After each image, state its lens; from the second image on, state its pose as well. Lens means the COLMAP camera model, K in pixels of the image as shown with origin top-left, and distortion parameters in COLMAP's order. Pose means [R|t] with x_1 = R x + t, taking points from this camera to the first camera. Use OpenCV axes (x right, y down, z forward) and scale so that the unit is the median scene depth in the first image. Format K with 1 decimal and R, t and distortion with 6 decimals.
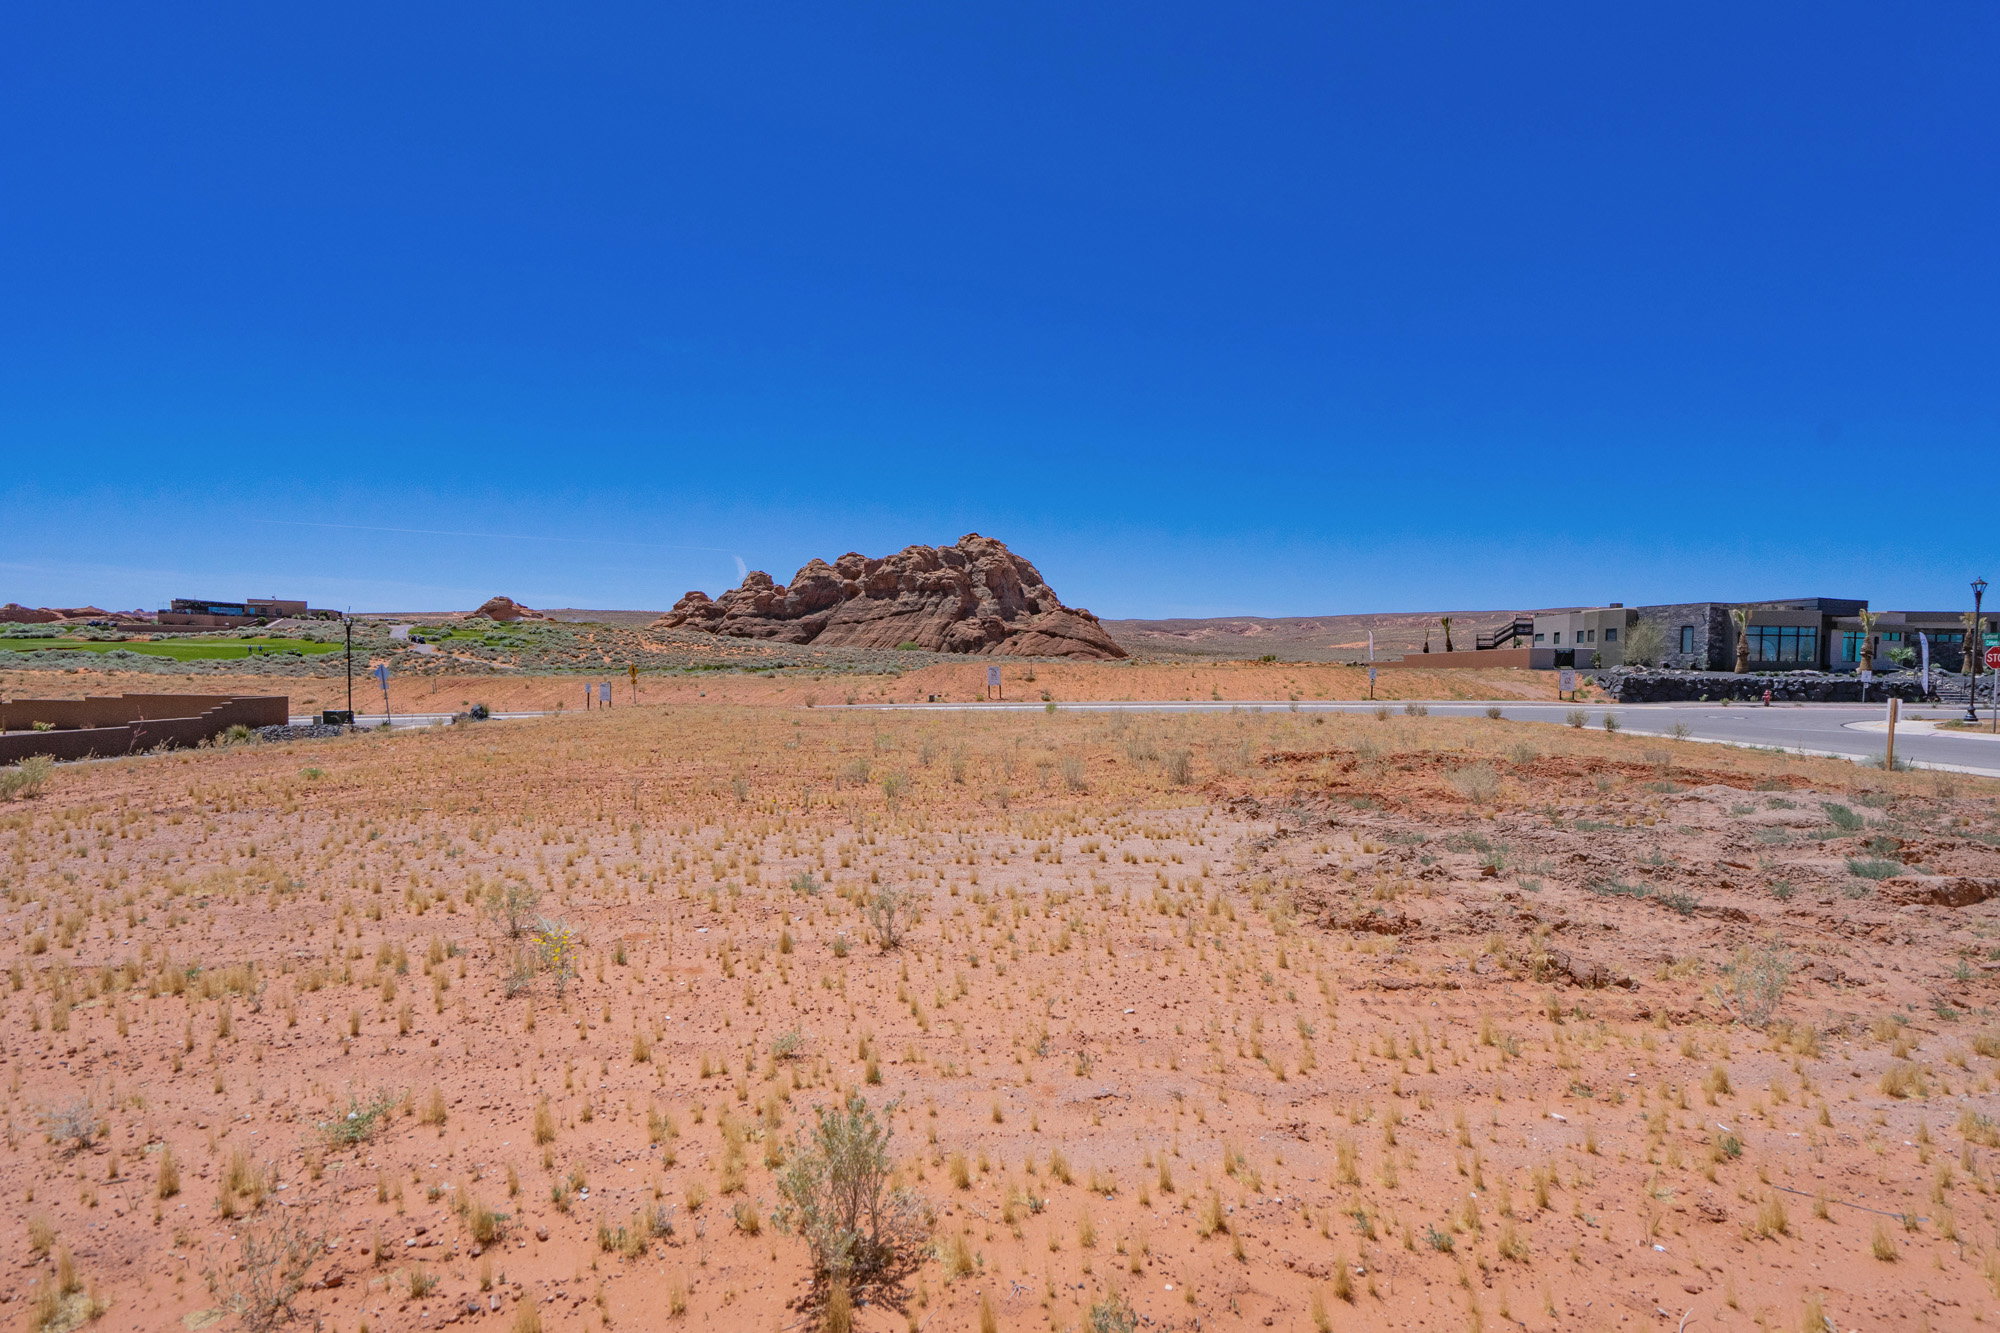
lens RADIAL K [[987.4, 0, 997.1], [0, 987.4, 687.2], [0, 0, 1]] dist [-0.010713, 0.005327]
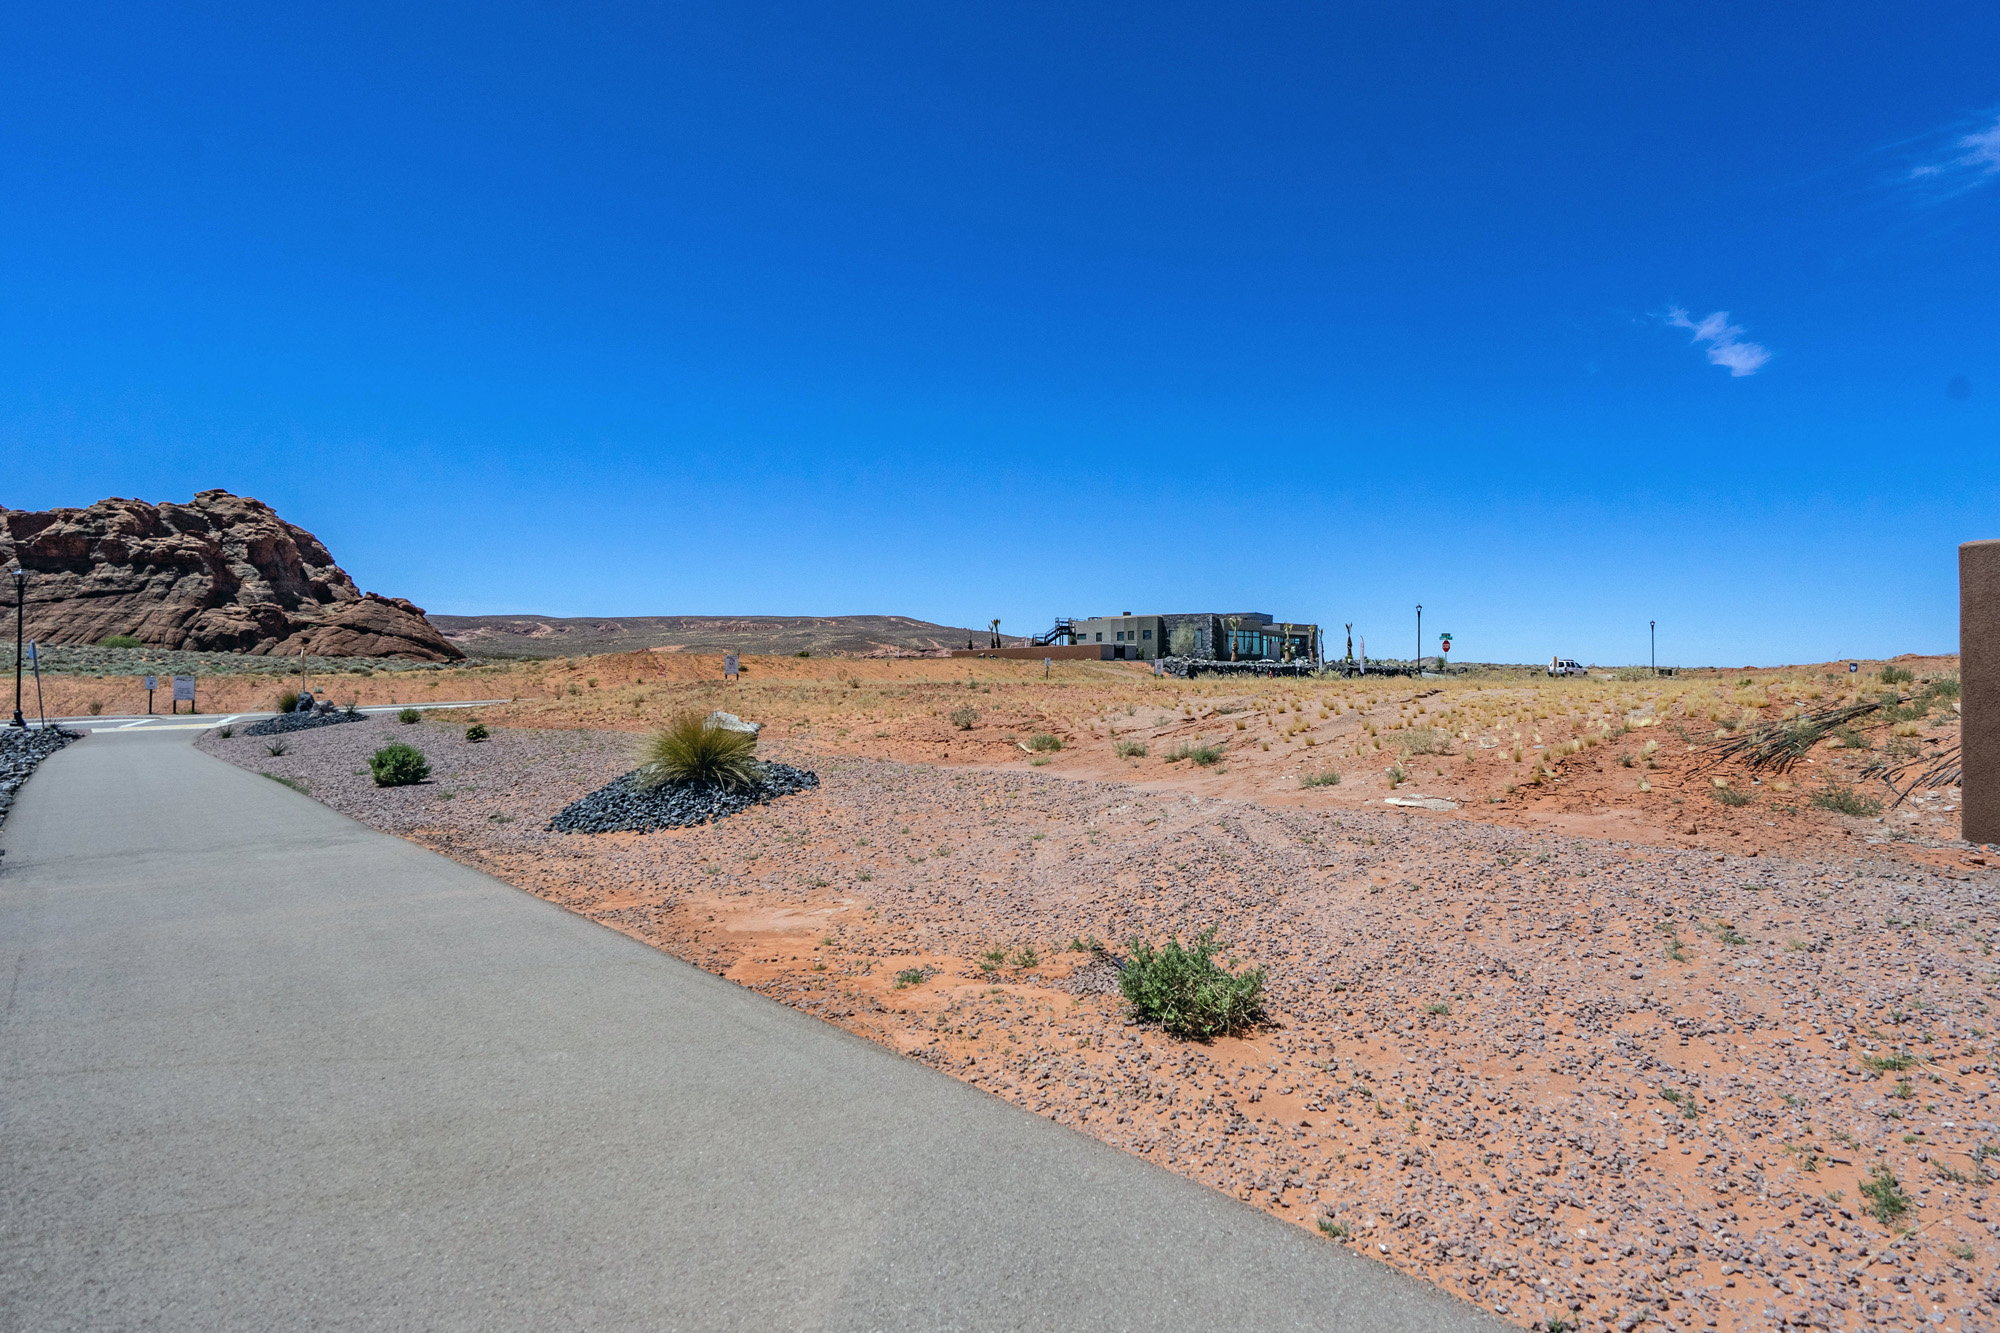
lens RADIAL K [[1054.5, 0, 1083.1], [0, 1054.5, 669.6], [0, 0, 1]] dist [0.000860, -0.000317]
pose [[0.741643, -0.004057, 0.670783, -0.081212], [0.020051, 0.999669, -0.016123, 0.003198], [-0.670495, 0.025408, 0.741479, -0.004087]]
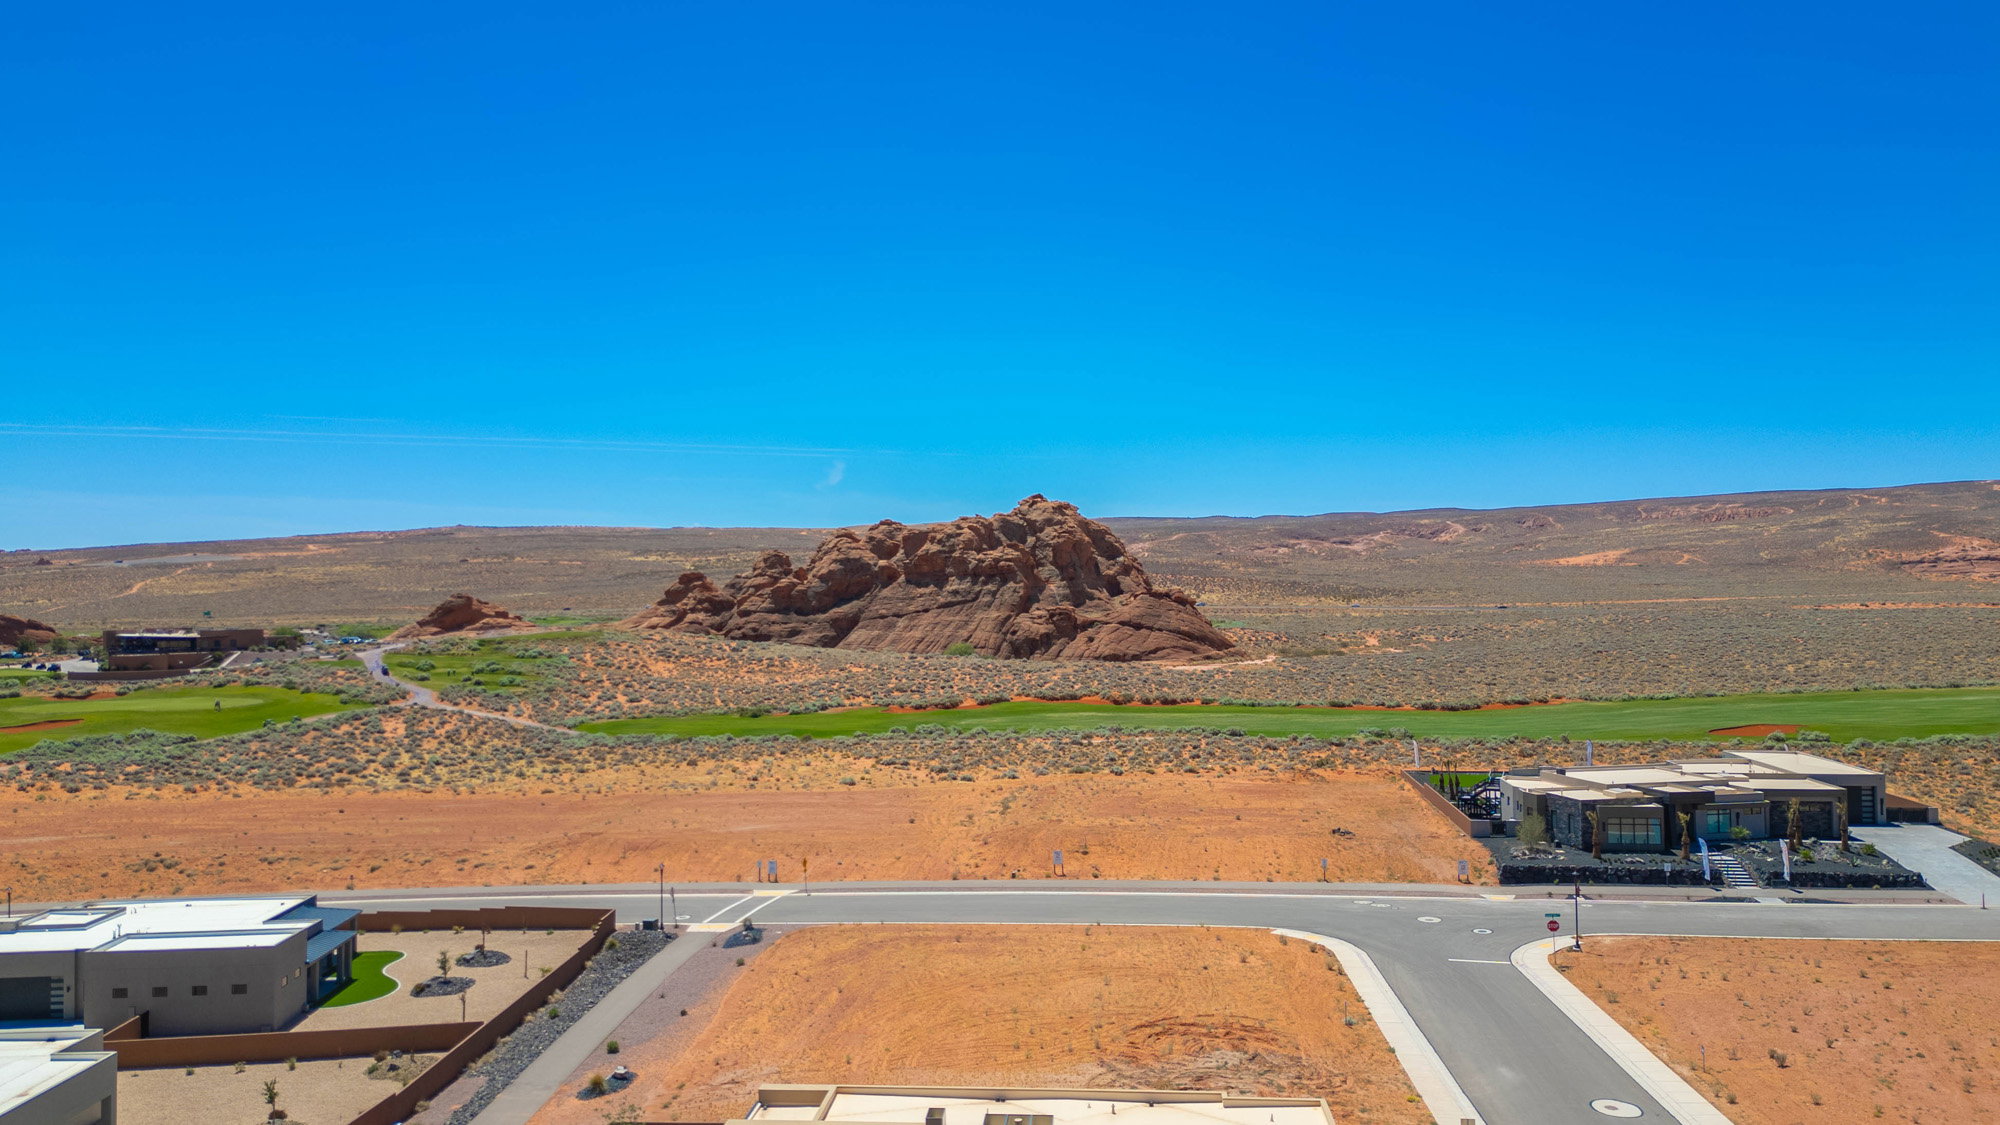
lens RADIAL K [[1451.7, 0, 995.7], [0, 1451.7, 519.4], [0, 0, 1]] dist [0.077528, -0.070927]
pose [[0.998205, -0.026792, -0.053554, 0.006376], [0.023206, 0.997517, -0.066486, -0.063706], [0.055202, 0.065124, 0.996349, -0.196530]]
